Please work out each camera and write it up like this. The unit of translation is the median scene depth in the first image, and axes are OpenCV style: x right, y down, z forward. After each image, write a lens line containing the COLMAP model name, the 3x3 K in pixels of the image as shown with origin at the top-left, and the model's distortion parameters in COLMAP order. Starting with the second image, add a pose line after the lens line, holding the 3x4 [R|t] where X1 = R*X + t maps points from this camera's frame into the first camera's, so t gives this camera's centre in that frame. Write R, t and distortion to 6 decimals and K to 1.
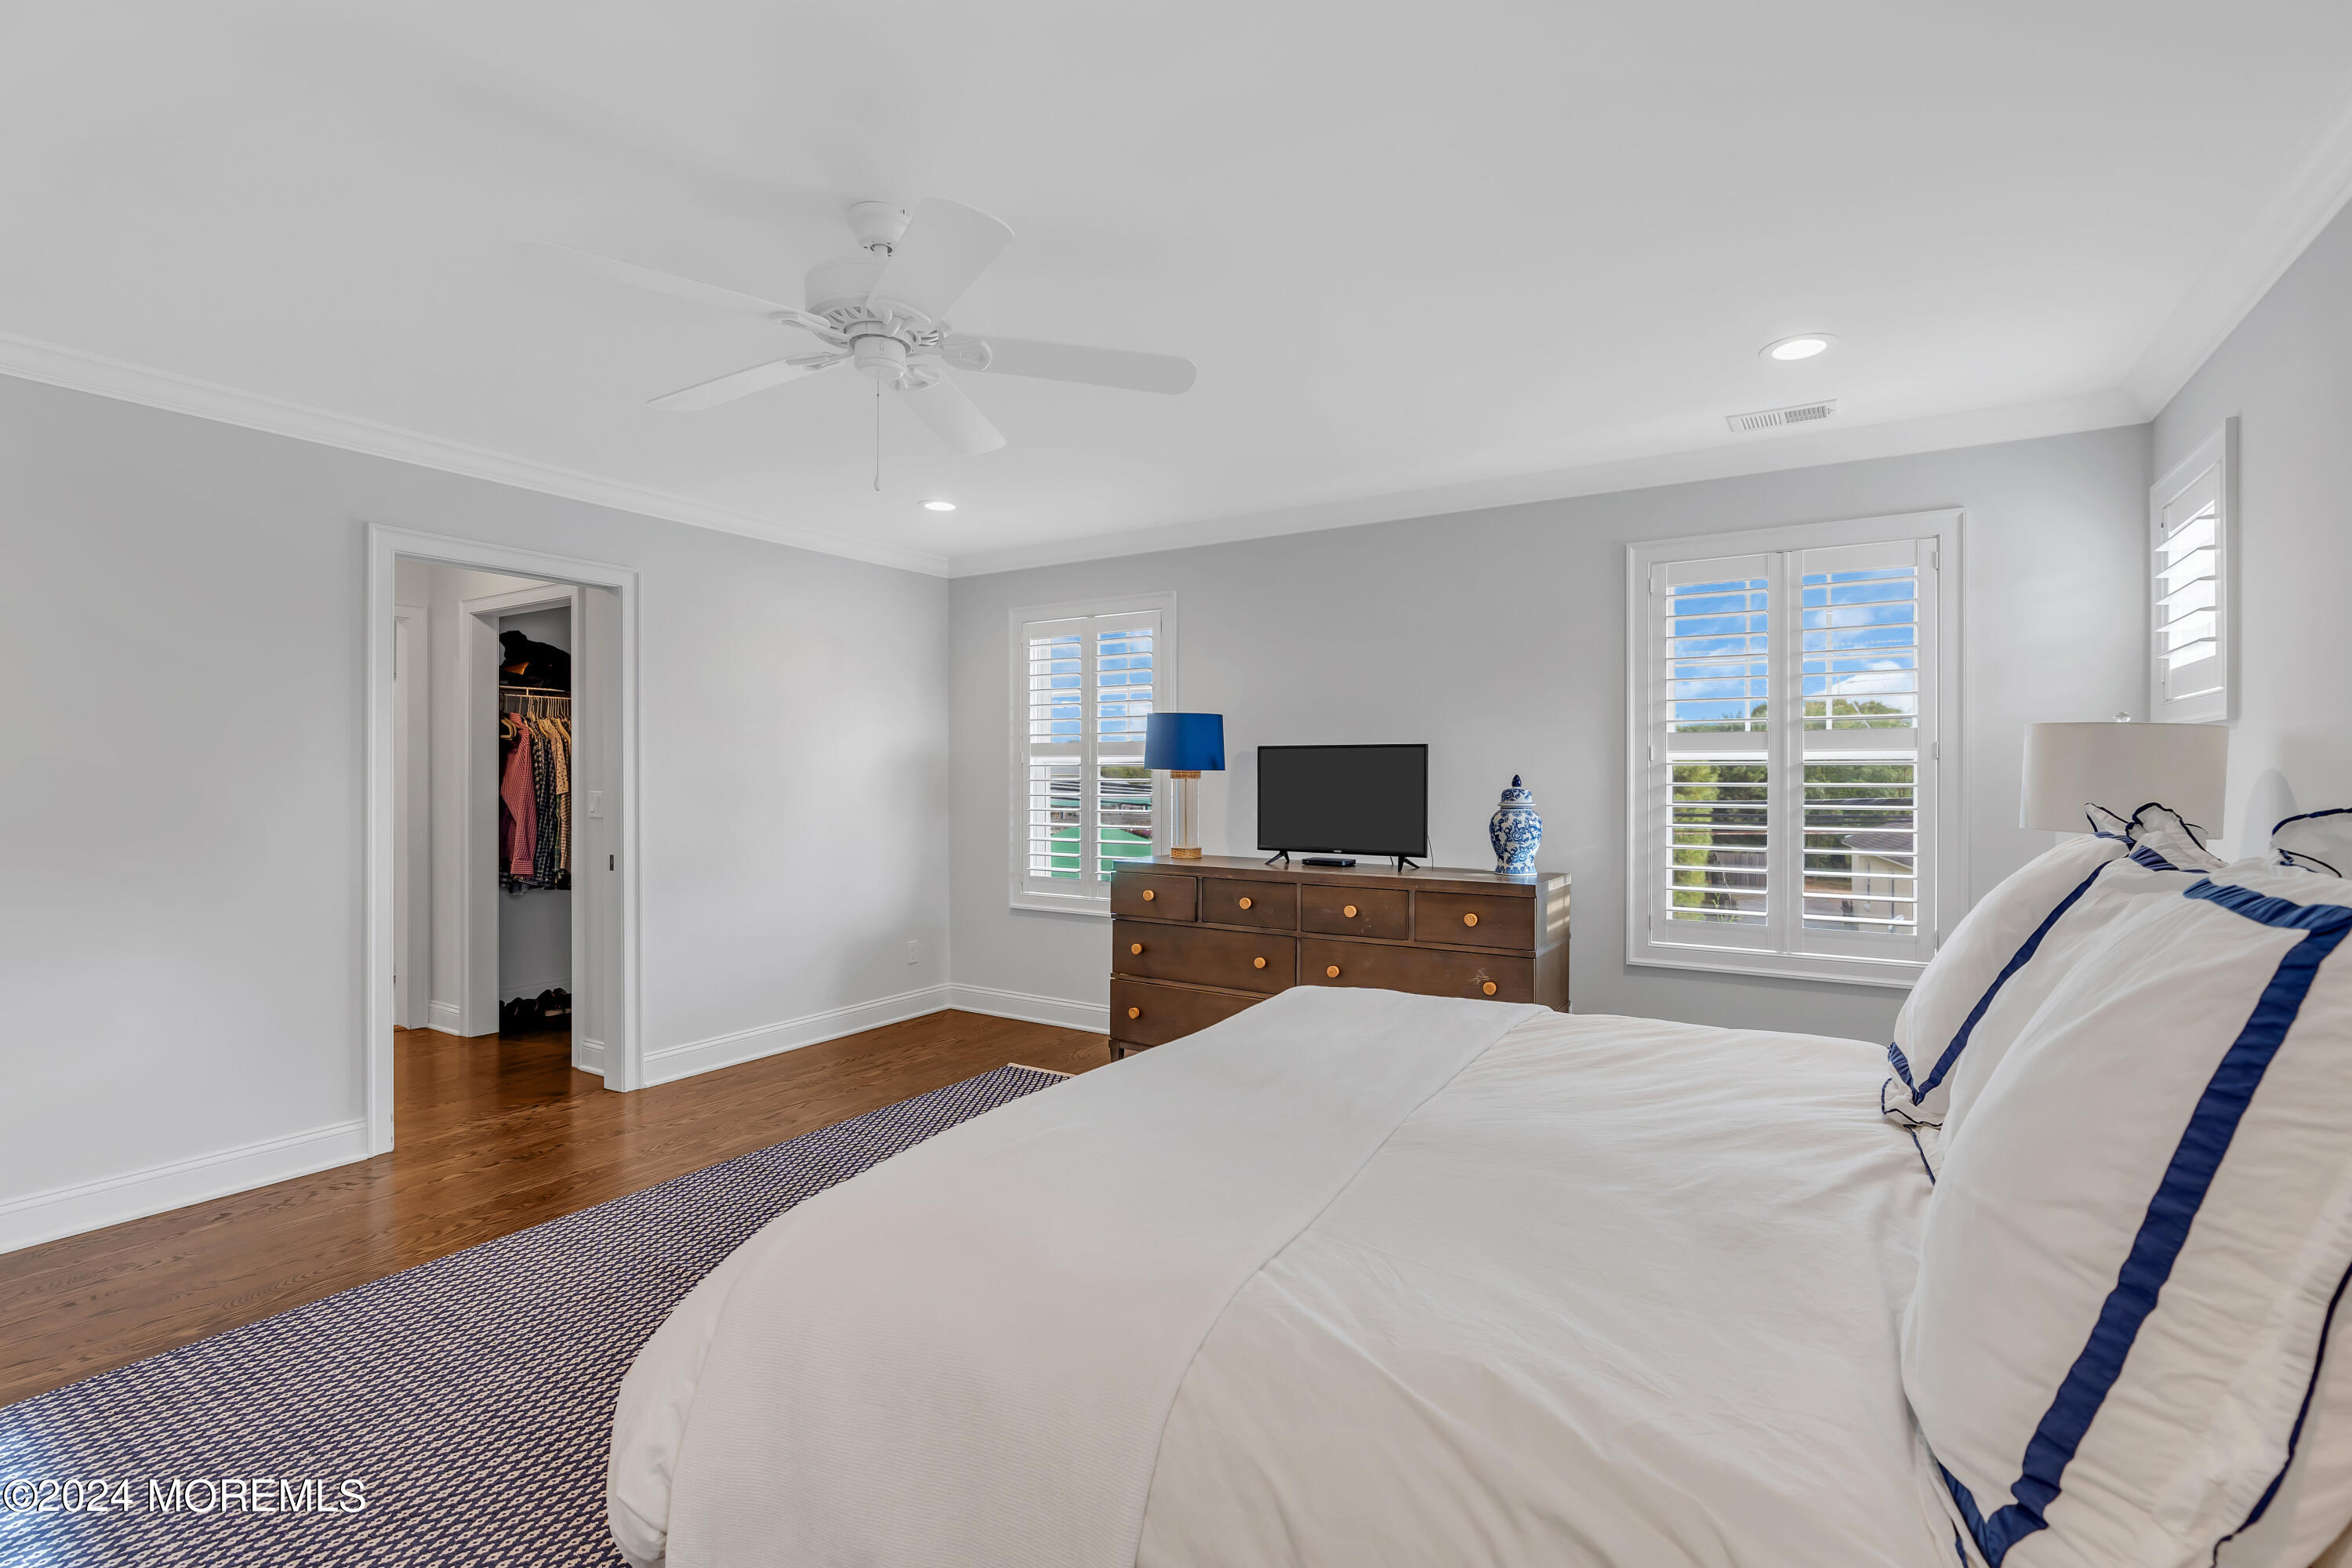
lens RADIAL K [[1055.9, 0, 1168.8], [0, 1055.9, 781.8], [0, 0, 1]] dist [-0.001847, 0.000119]
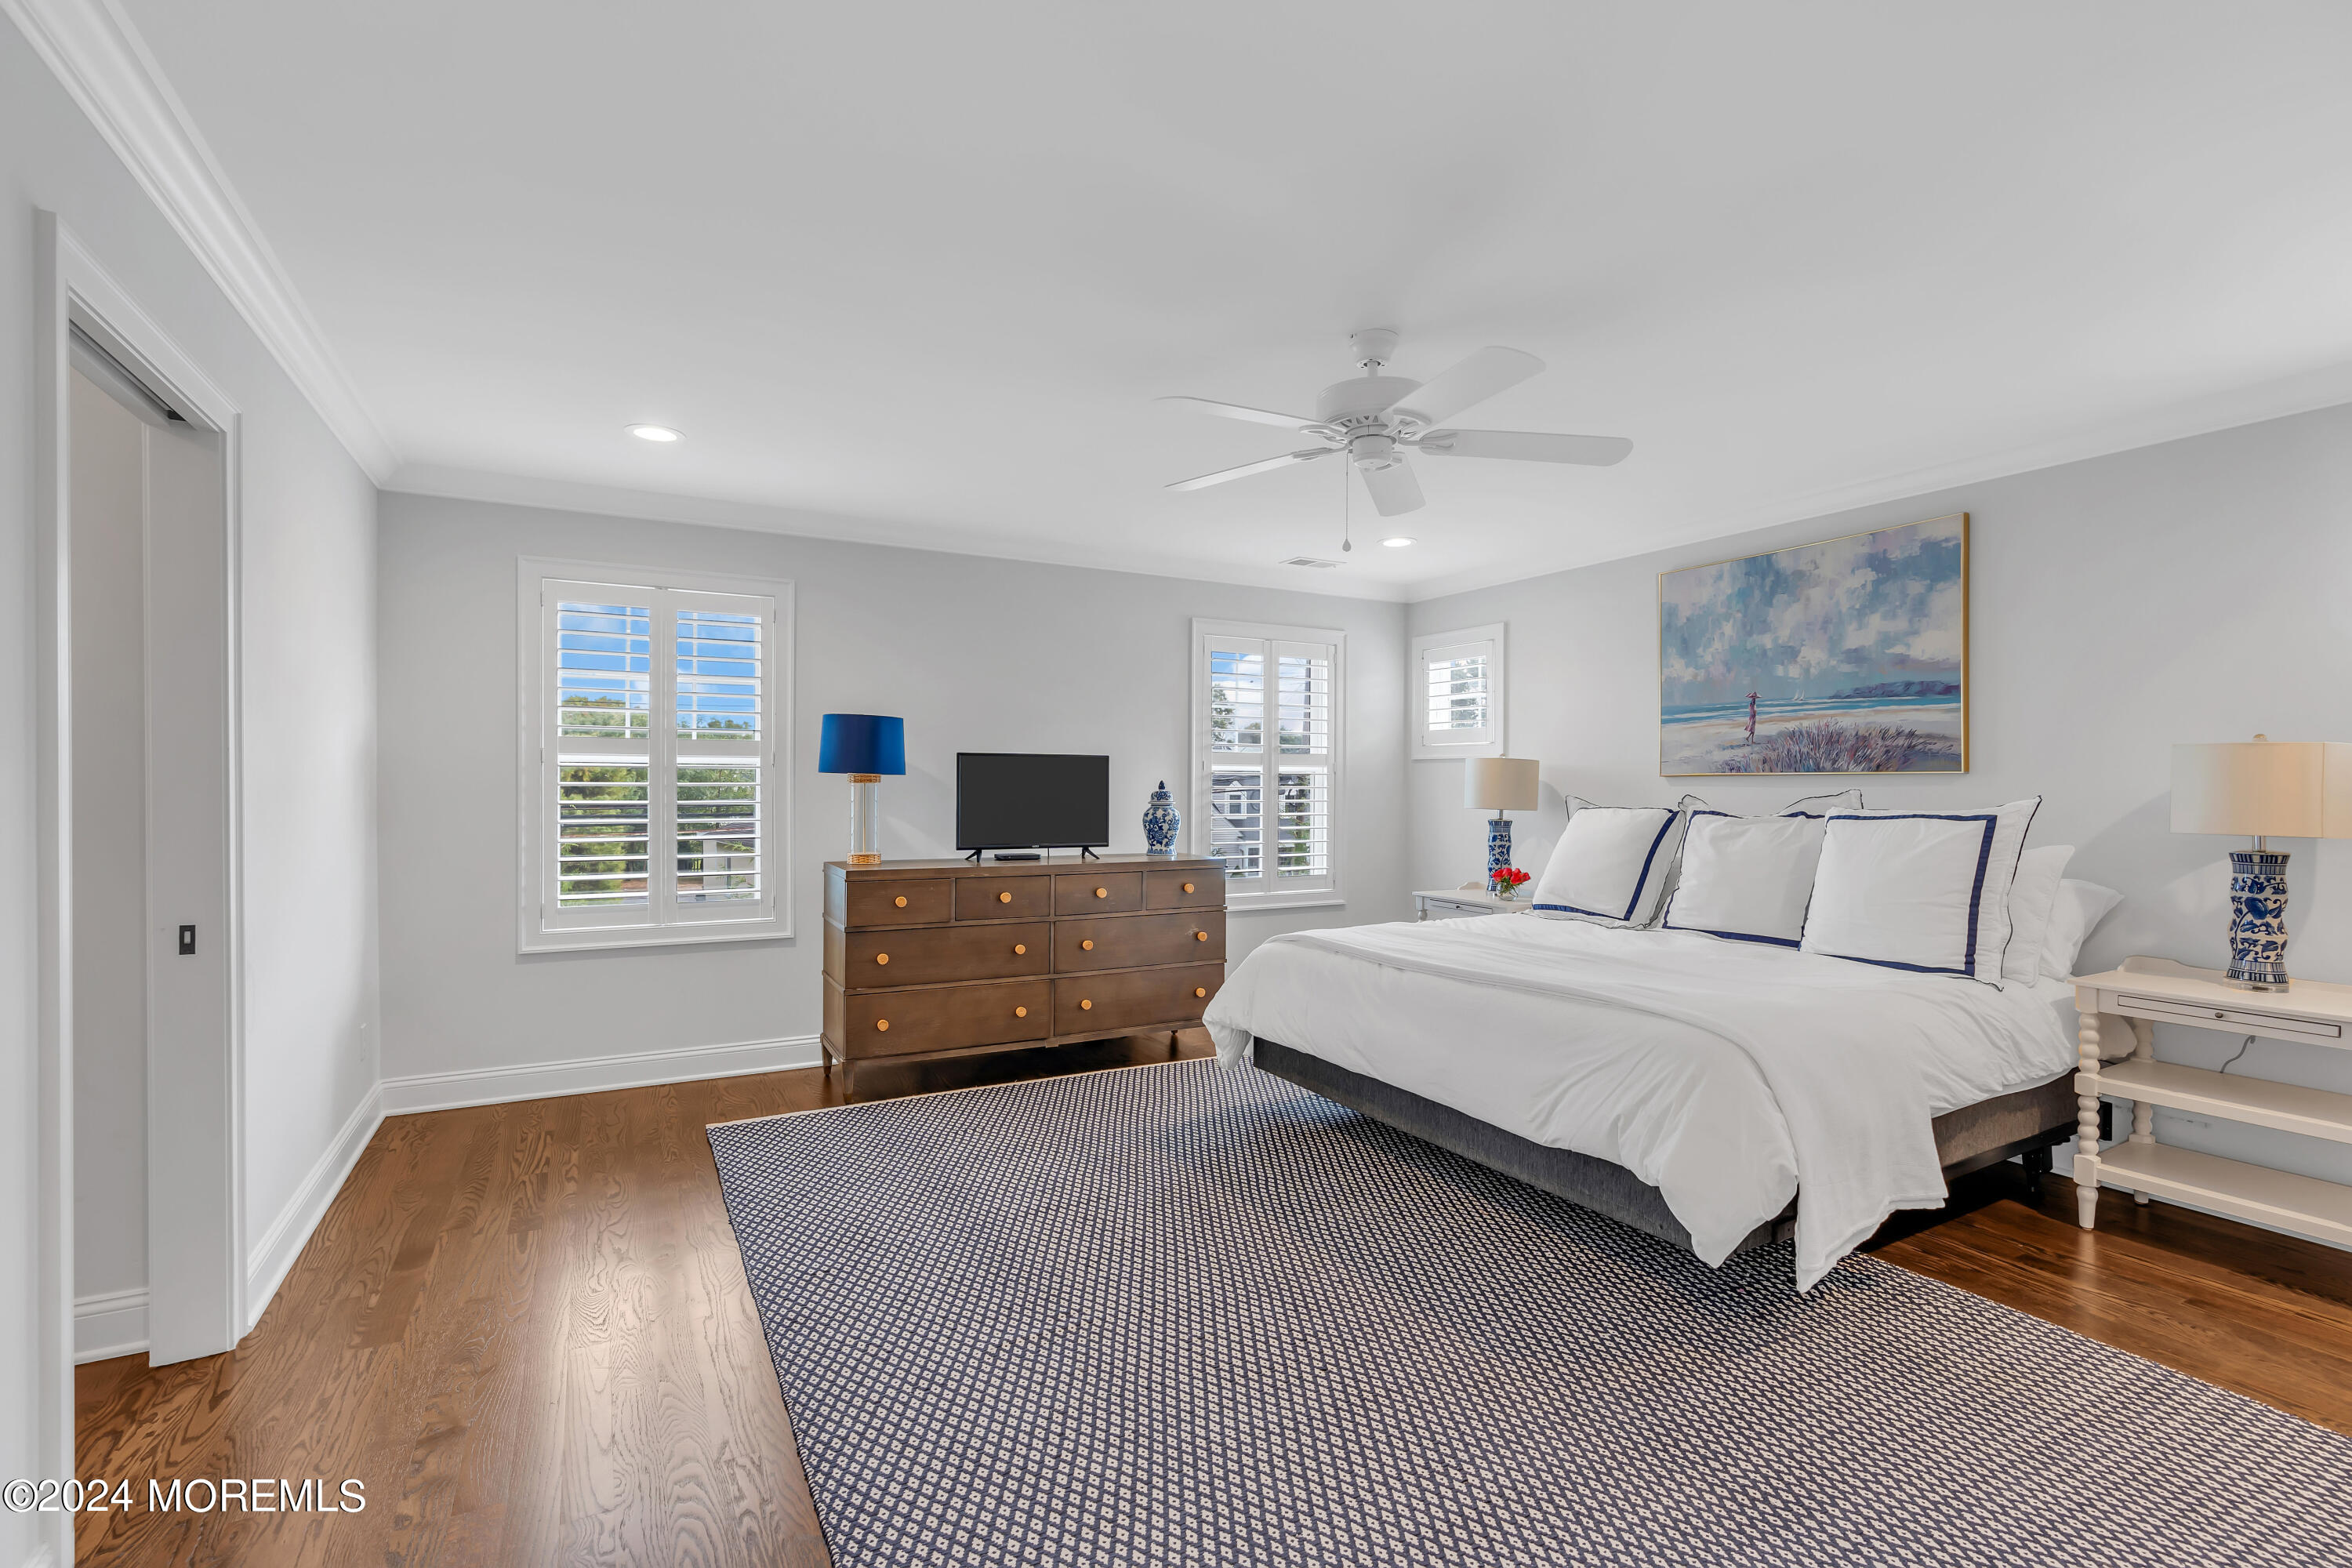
lens RADIAL K [[1055.9, 0, 1165.7], [0, 1055.9, 782.9], [0, 0, 1]] dist [-0.001847, 0.000119]
pose [[0.484906, 0.000327, 0.874566, -0.748430], [0.000173, 1.000000, -0.000470, -0.002681], [-0.874566, 0.000379, 0.484906, 0.301497]]
